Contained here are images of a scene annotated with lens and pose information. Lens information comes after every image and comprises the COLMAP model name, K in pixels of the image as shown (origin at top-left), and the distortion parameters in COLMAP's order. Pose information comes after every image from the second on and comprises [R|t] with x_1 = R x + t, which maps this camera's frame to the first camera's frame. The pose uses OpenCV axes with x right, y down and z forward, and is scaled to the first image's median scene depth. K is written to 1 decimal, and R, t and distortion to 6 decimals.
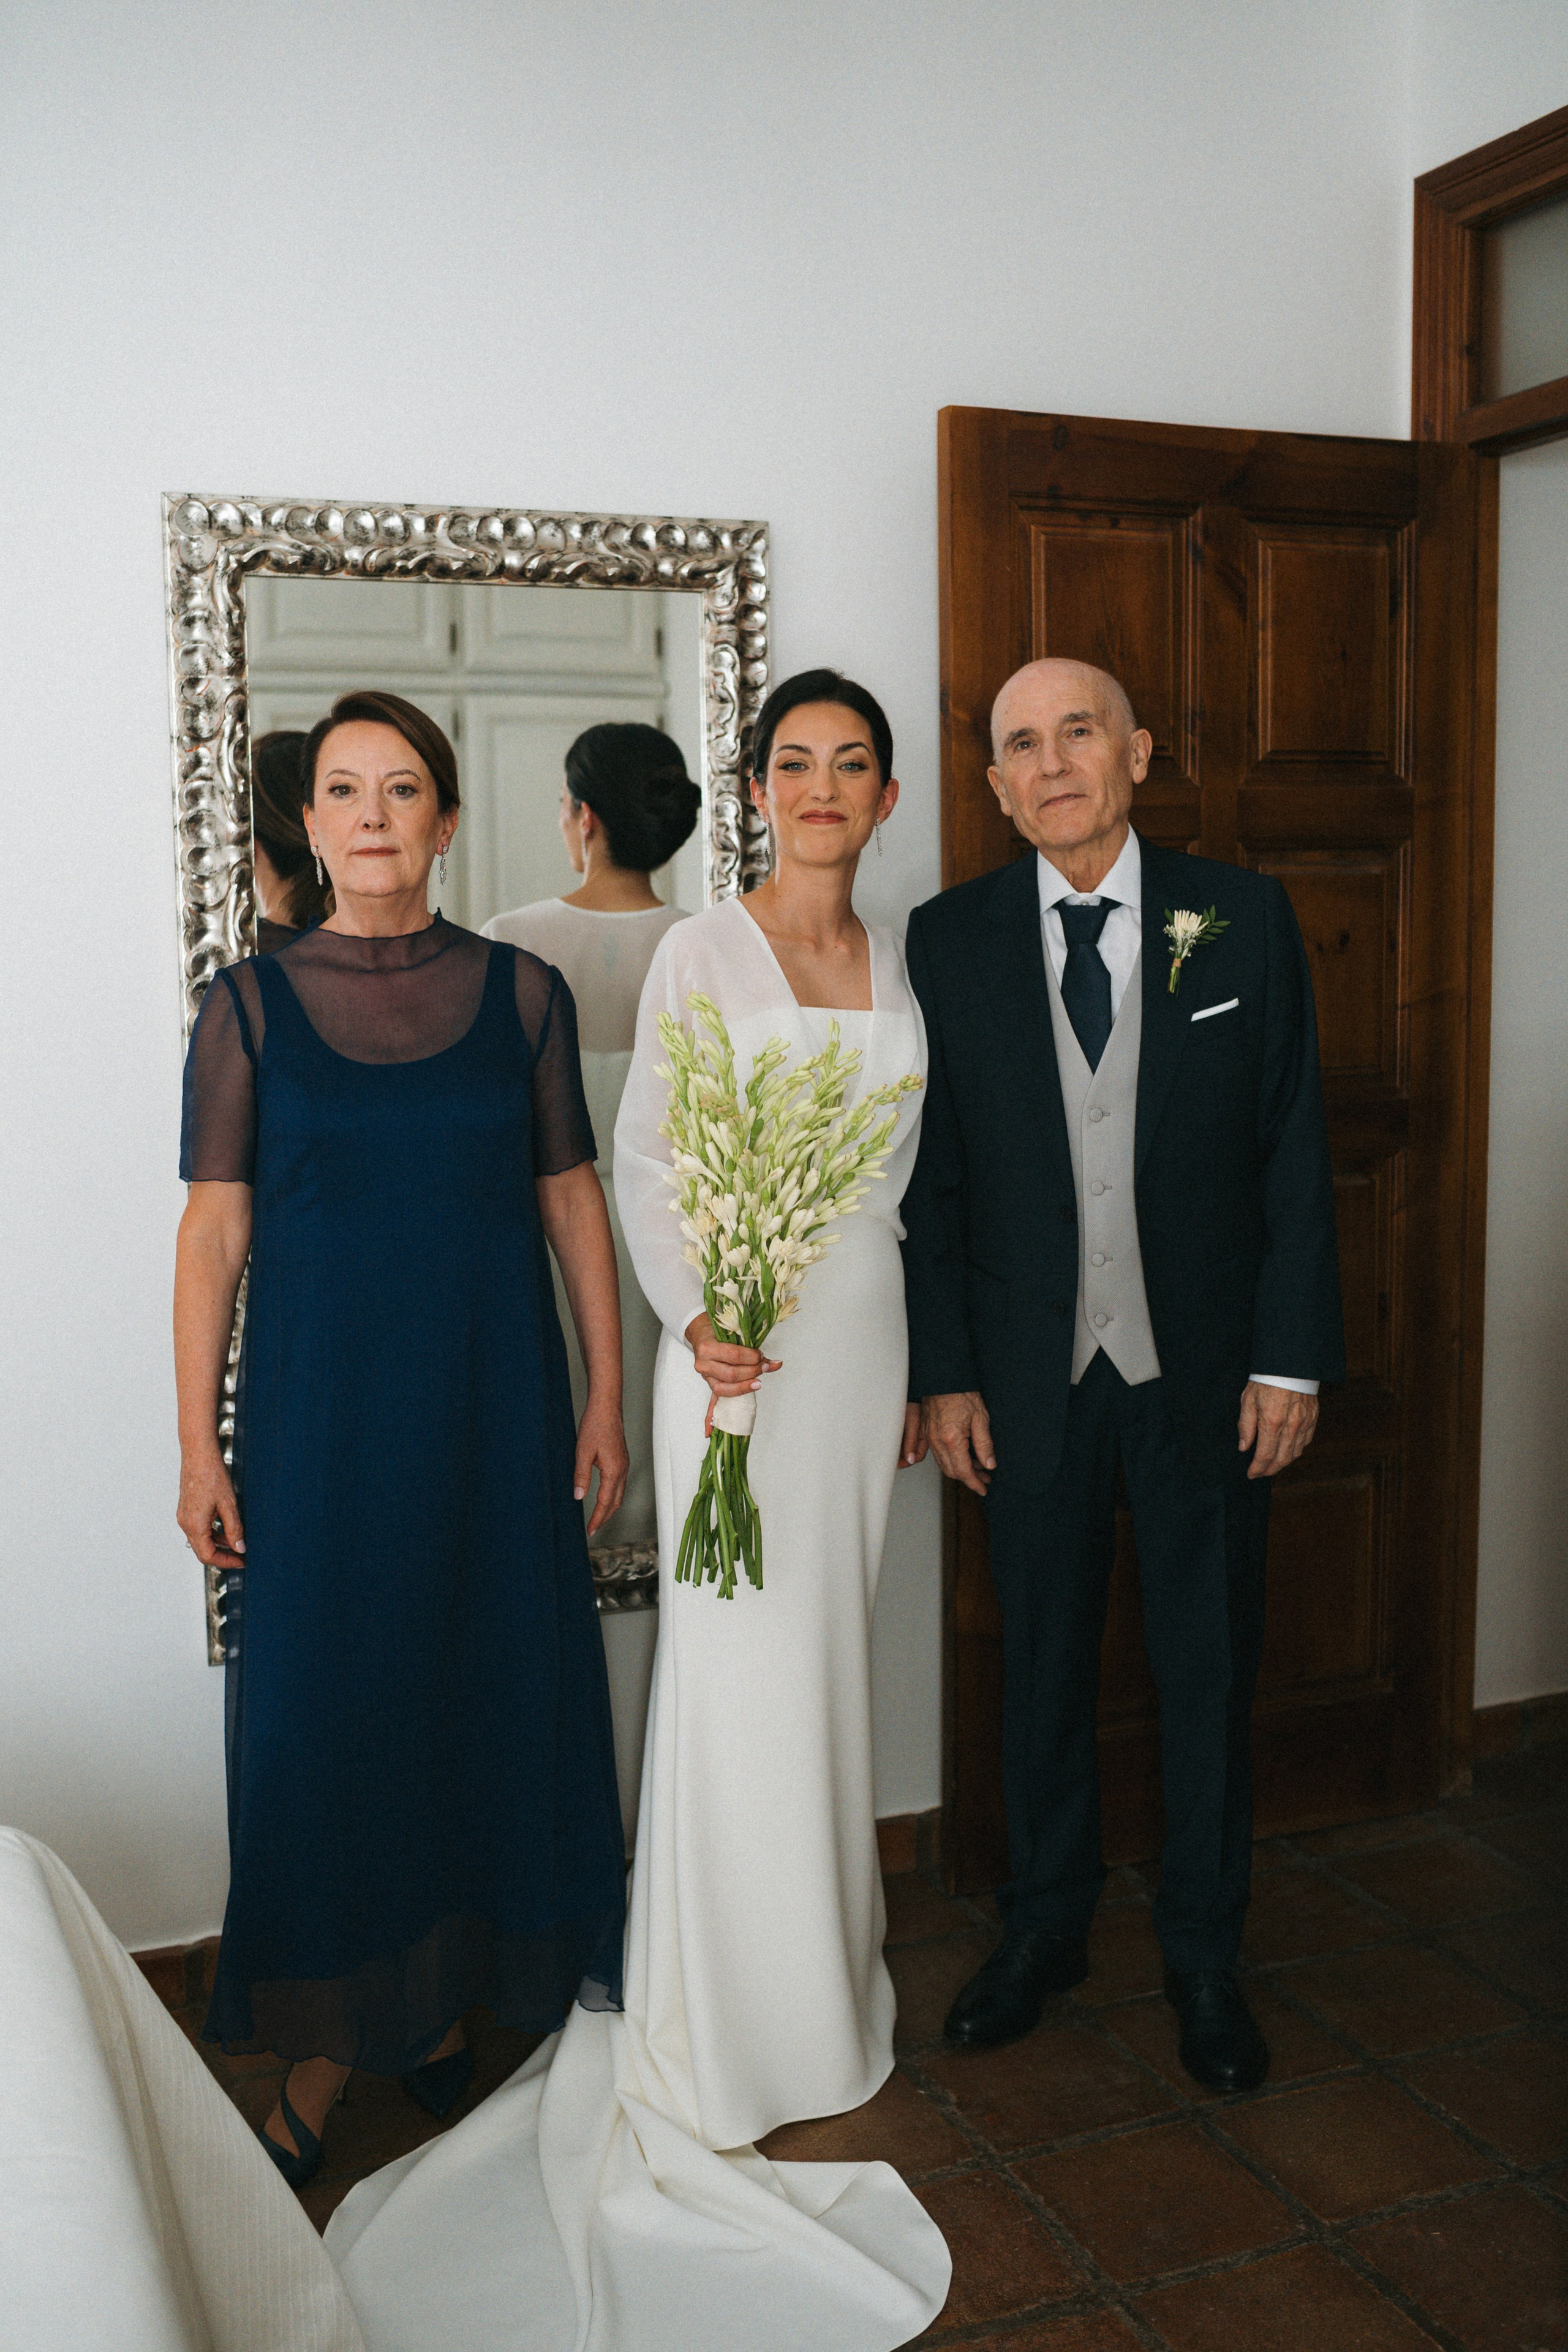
lens RADIAL K [[2343.6, 0, 774.1], [0, 2343.6, 1112.6], [0, 0, 1]] dist [-0.024180, 0.000977]
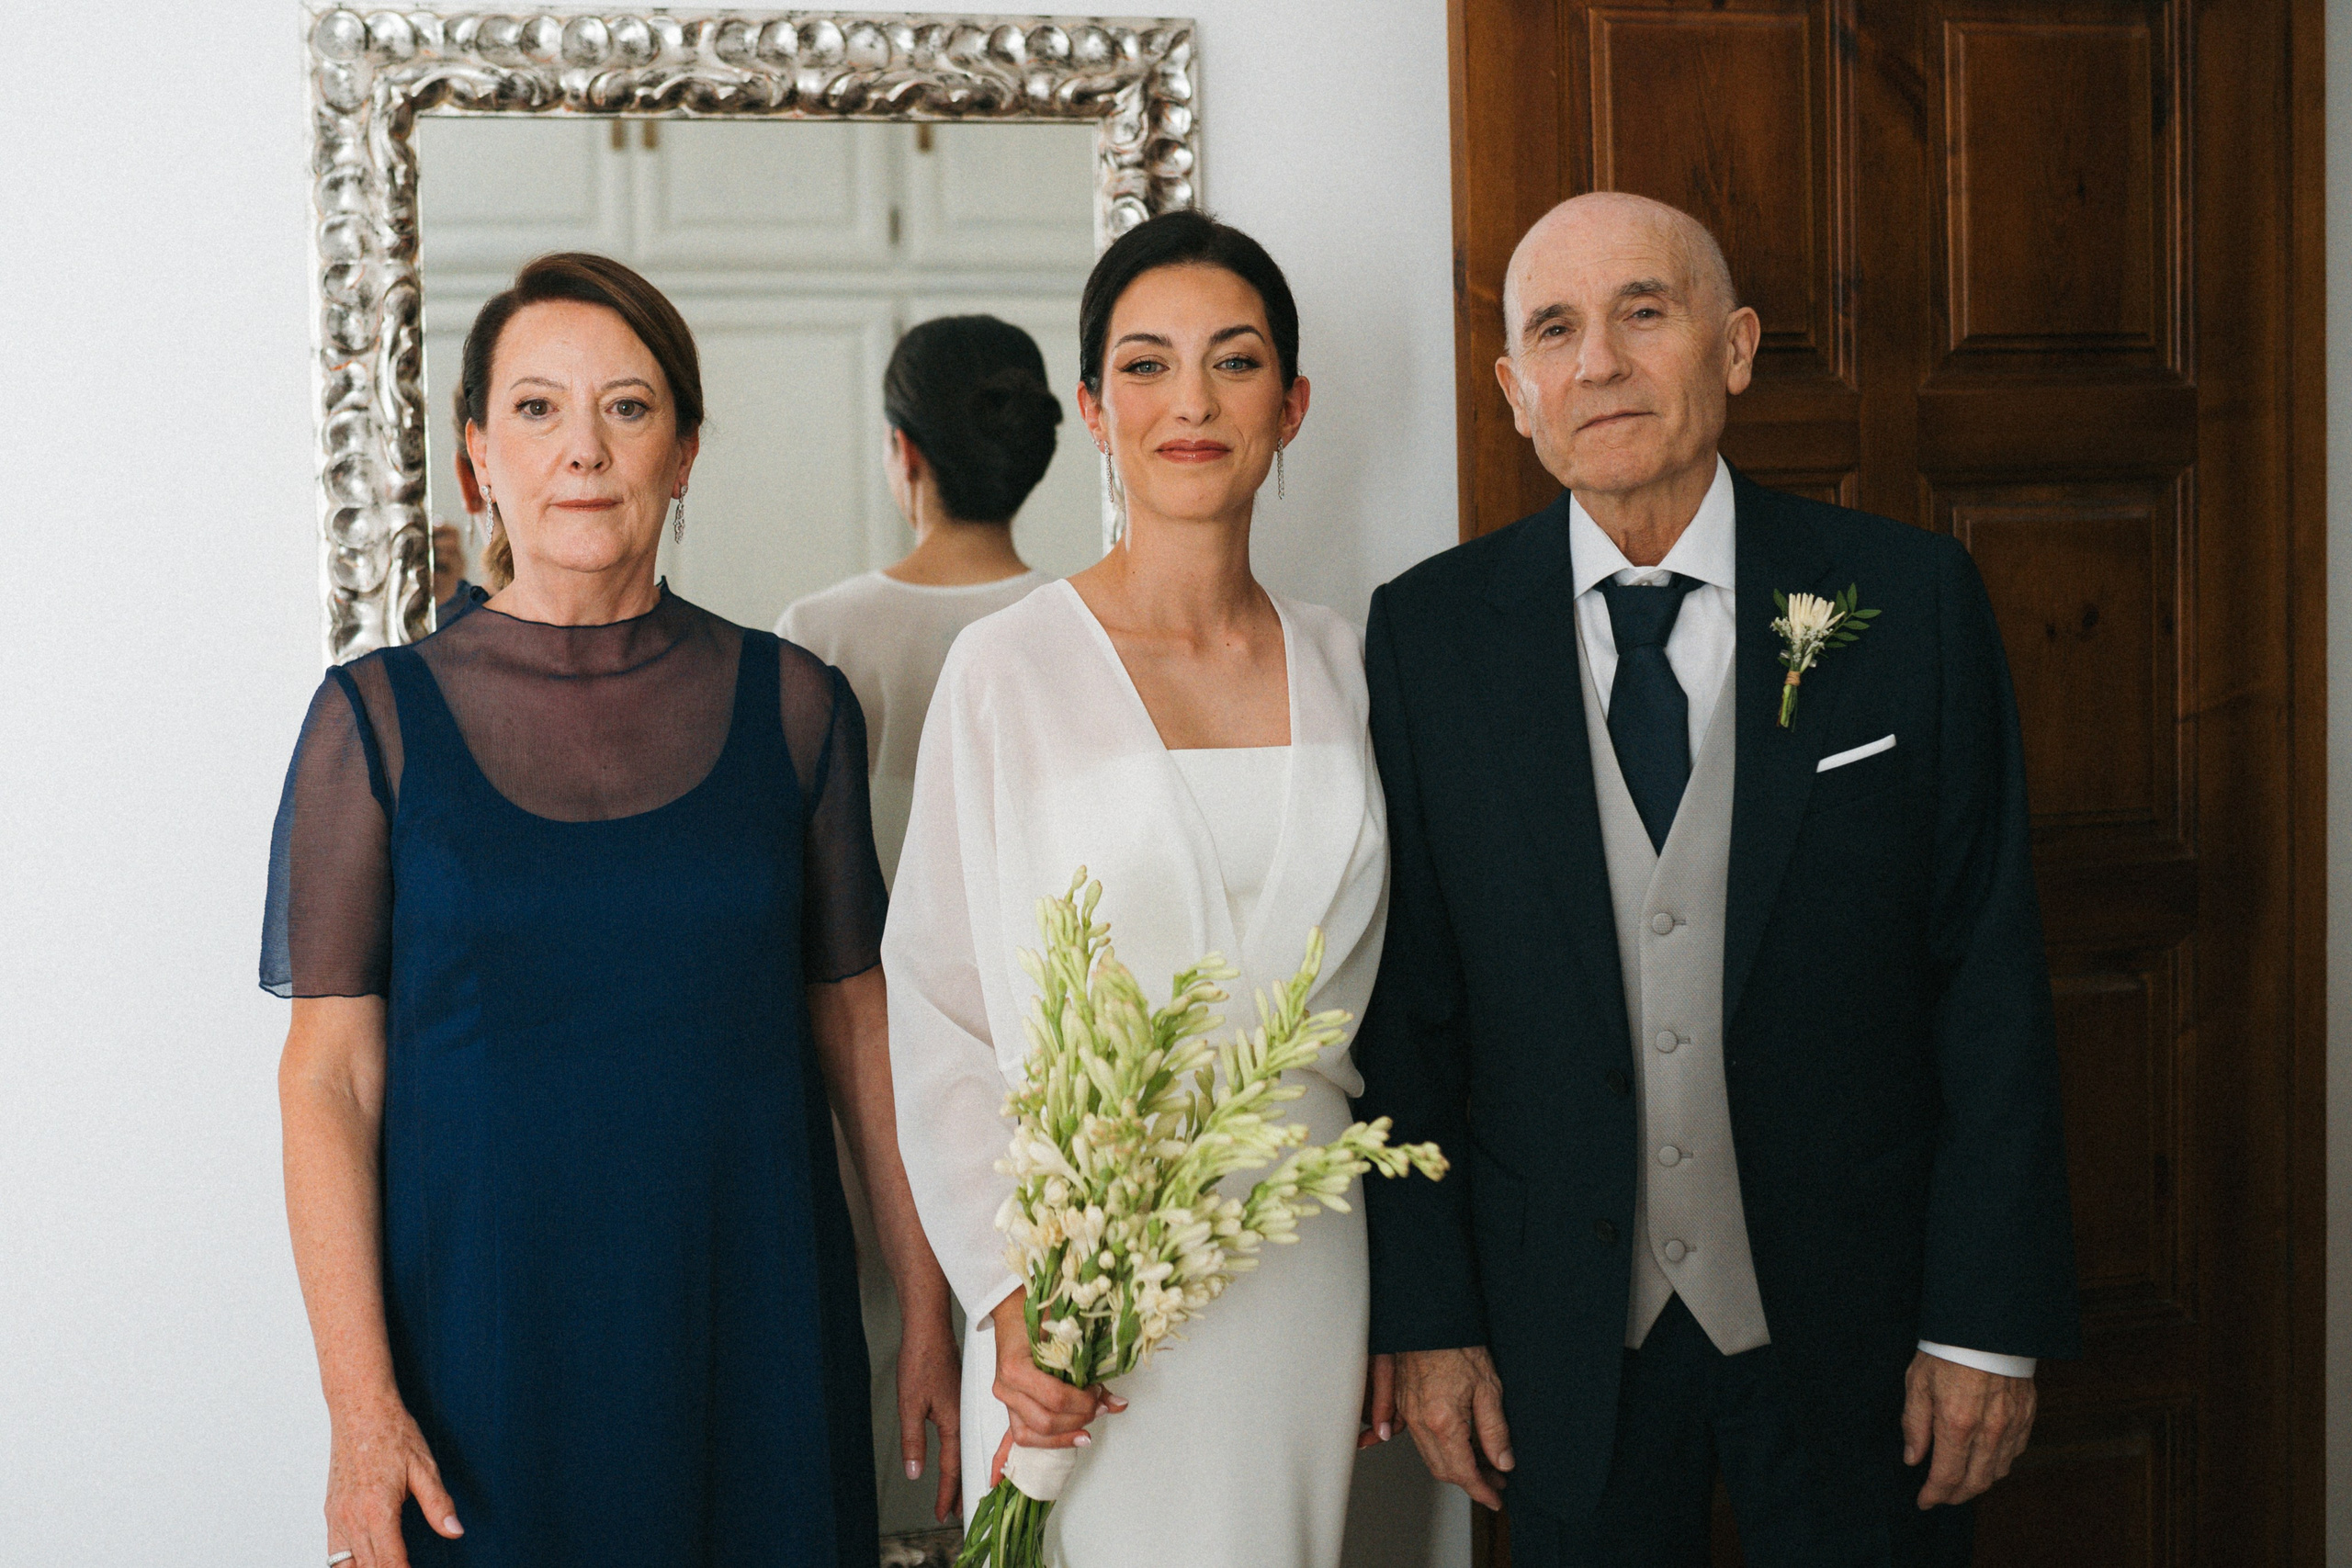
lens RADIAL K [[2699.9, 0, 1067.3], [0, 2699.9, 665.8], [0, 0, 1]] dist [-0.031144, 0.011359]
pose [[0.989560, -0.006561, -0.143972, 0.075521], [-0.000188, 0.998904, -0.046809, -0.028121], [0.144121, 0.046347, 0.988474, 0.235748]]
